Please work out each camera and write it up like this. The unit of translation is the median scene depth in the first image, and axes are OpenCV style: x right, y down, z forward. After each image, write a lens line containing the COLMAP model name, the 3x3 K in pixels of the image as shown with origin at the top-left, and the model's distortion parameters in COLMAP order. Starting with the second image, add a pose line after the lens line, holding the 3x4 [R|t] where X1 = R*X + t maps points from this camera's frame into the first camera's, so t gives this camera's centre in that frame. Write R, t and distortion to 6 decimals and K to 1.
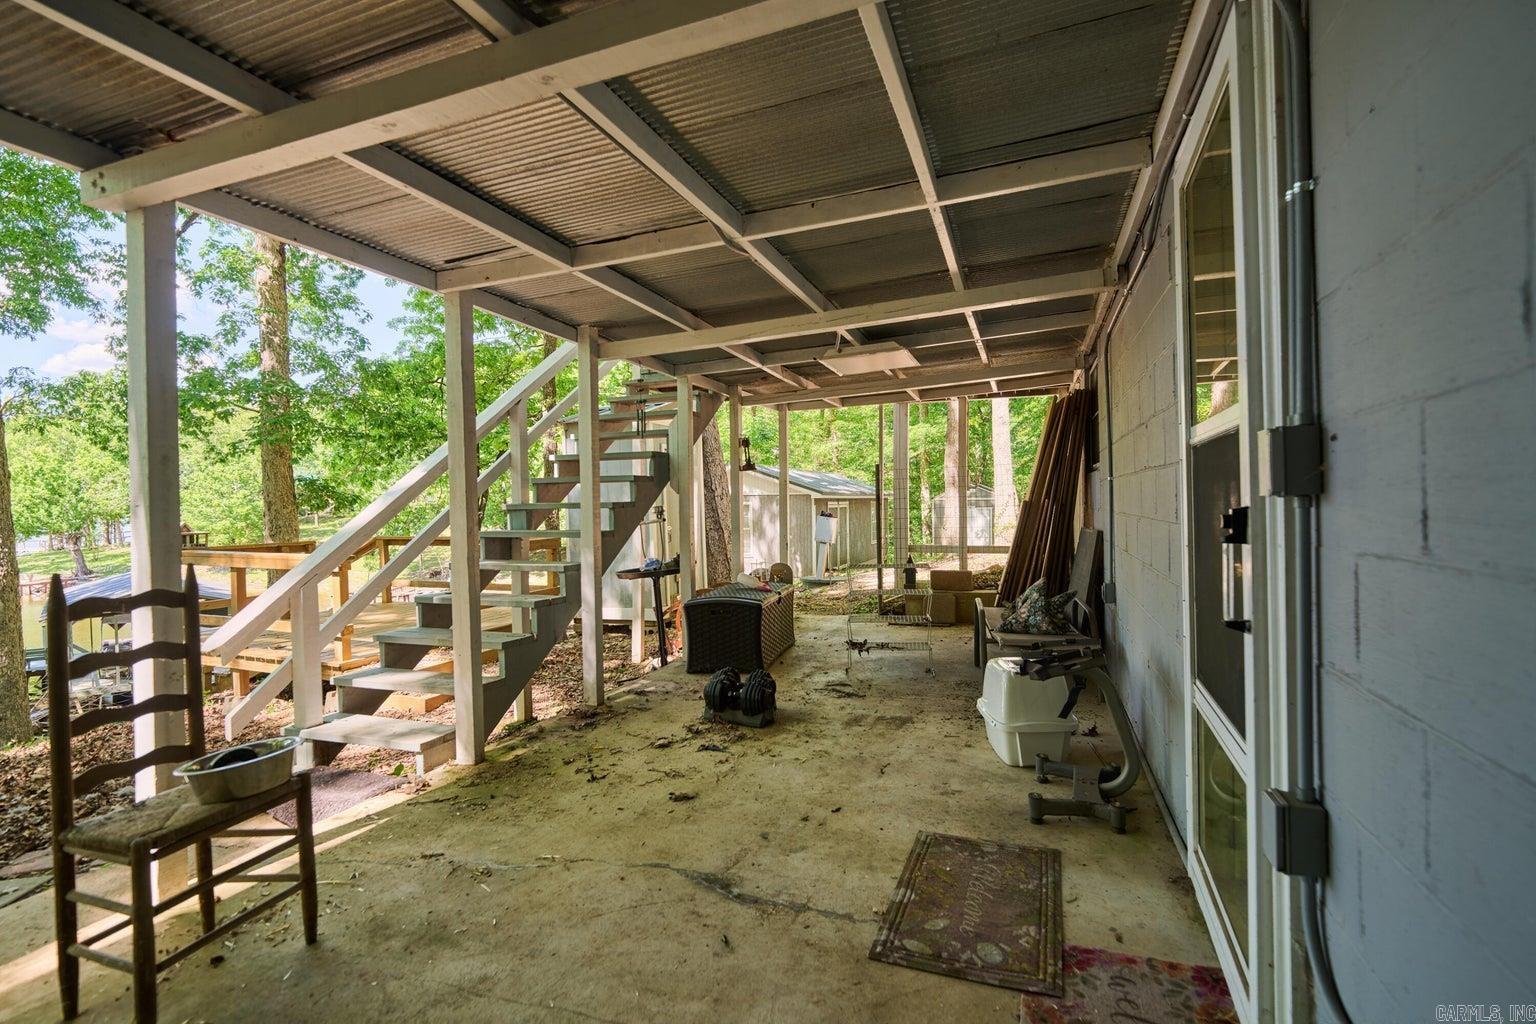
lens RADIAL K [[714.9, 0, 770.6], [0, 714.9, 507.1], [0, 0, 1]] dist [0.001412, 0.000019]
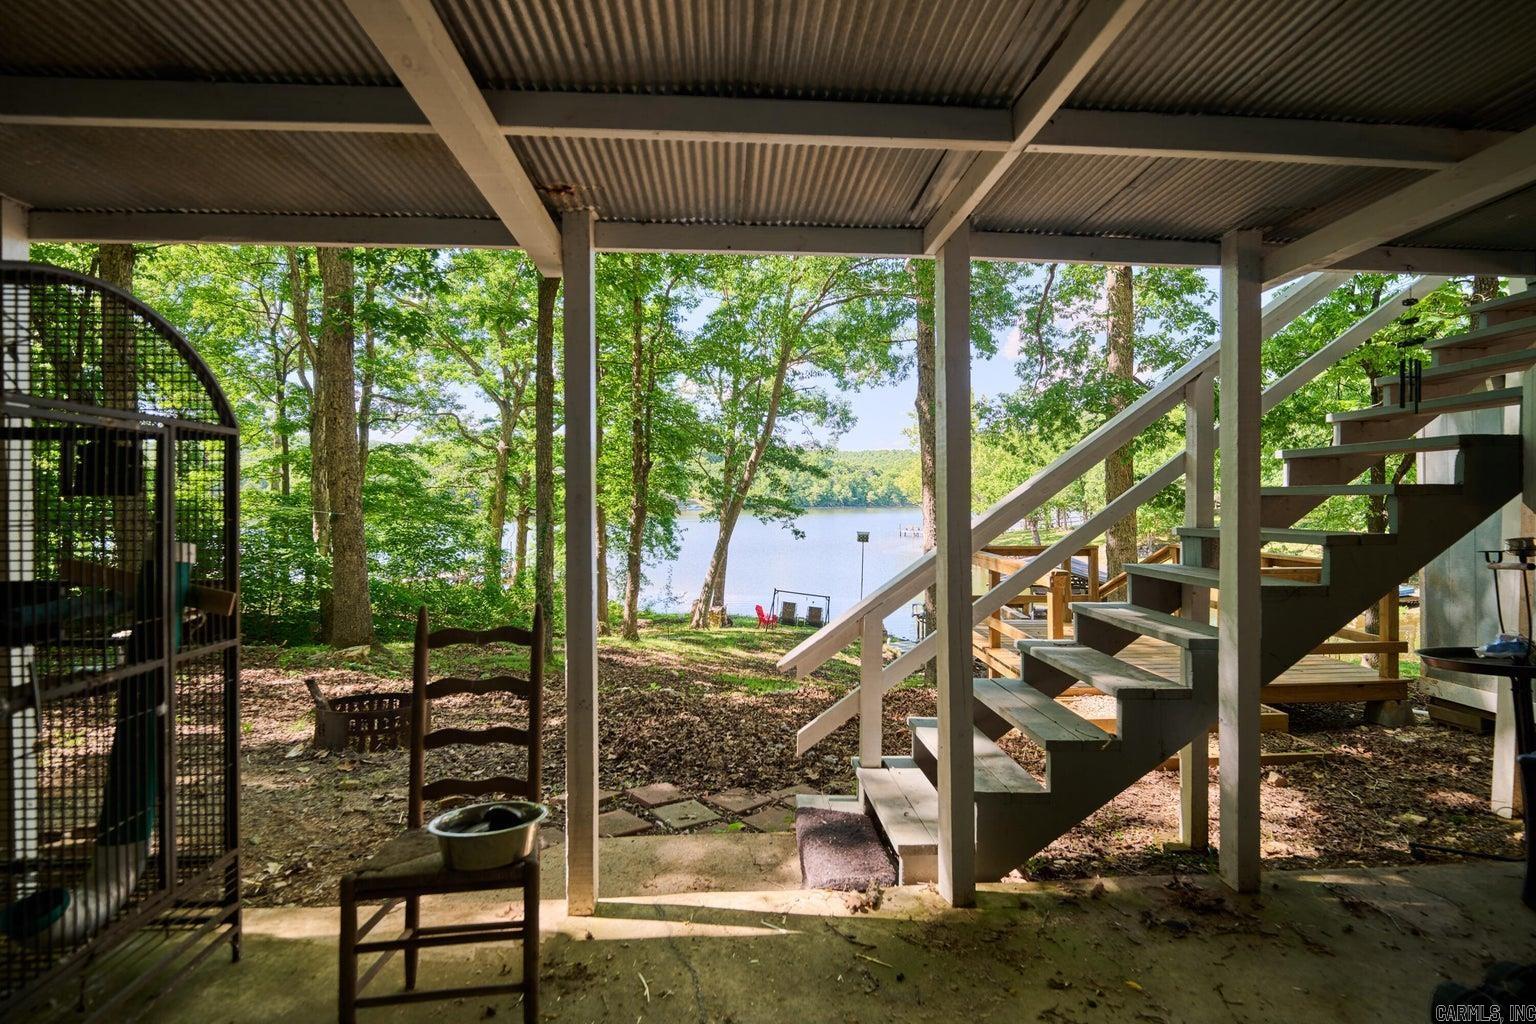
lens RADIAL K [[714.9, 0, 770.6], [0, 714.9, 507.1], [0, 0, 1]] dist [0.001412, 0.000019]
pose [[0.415779, 0.021681, -0.909207, 0.033913], [-0.010318, 0.999764, 0.019122, -0.011052], [0.909407, 0.001431, 0.415904, 0.121127]]
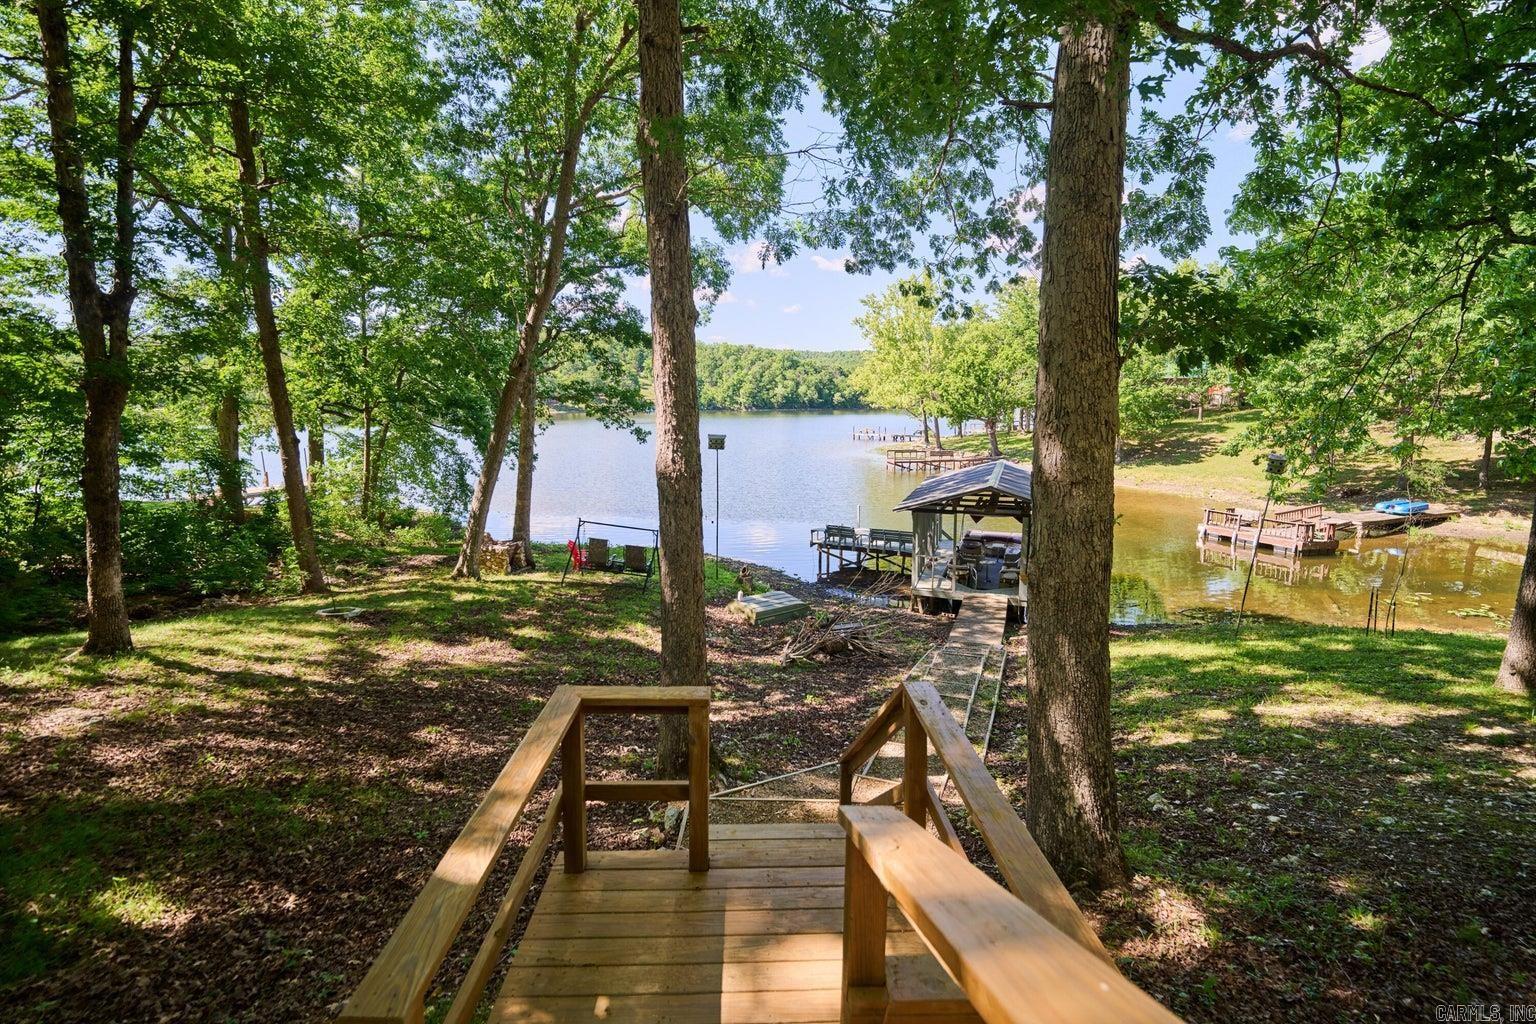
lens RADIAL K [[714.9, 0, 770.6], [0, 714.9, 507.1], [0, 0, 1]] dist [0.001412, 0.000019]
pose [[0.448984, 0.141316, -0.882294, -0.435202], [-0.011392, 0.988240, 0.152488, 0.023719], [0.893467, -0.058414, 0.445314, 0.706020]]
